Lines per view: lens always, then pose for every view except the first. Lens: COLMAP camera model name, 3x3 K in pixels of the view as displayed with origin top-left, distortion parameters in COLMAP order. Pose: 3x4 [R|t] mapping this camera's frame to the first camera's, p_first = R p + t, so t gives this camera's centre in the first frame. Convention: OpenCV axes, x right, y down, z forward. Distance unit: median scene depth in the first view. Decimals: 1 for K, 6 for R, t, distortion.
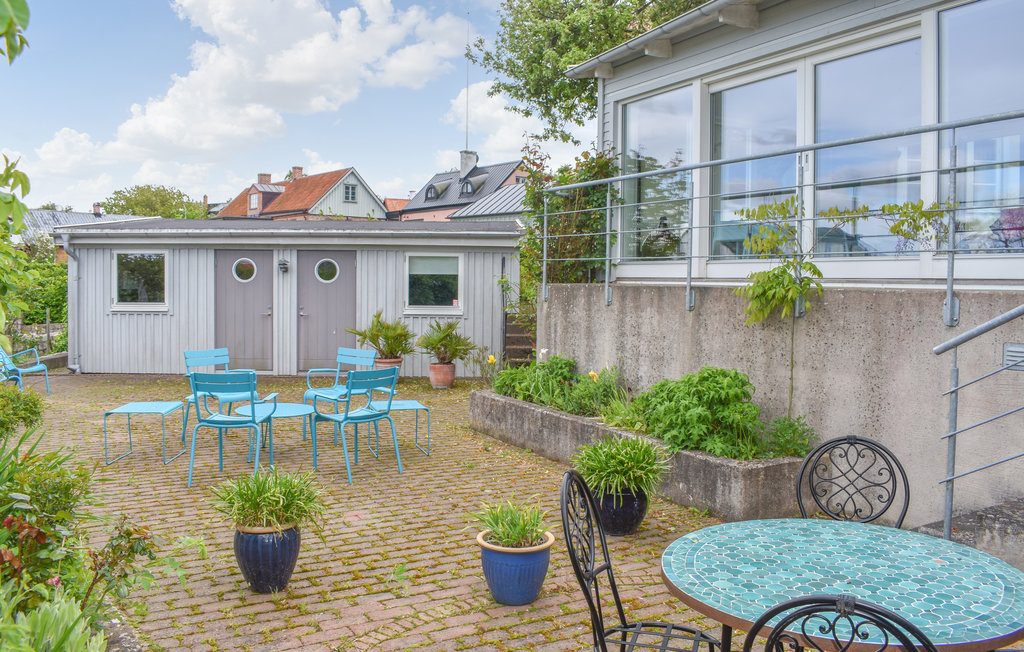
lens RADIAL K [[840.7, 0, 512.3], [0, 840.7, 300.5], [0, 0, 1]] dist [-0.104387, 0.000541]
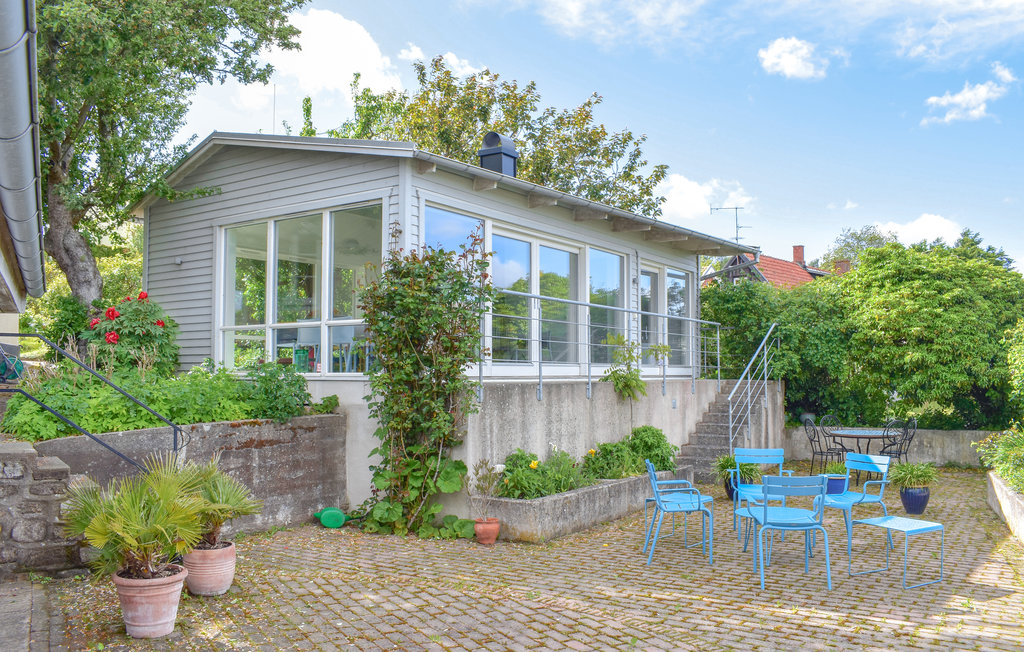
lens RADIAL K [[830.1, 0, 512.0], [0, 830.1, 326.0], [0, 0, 1]] dist [-0.000456, -0.000065]
pose [[-0.454077, 0.044396, 0.889856, -0.971700], [0.020544, 0.999014, -0.039359, -0.056928], [-0.890726, 0.000409, -0.454541, 1.637981]]
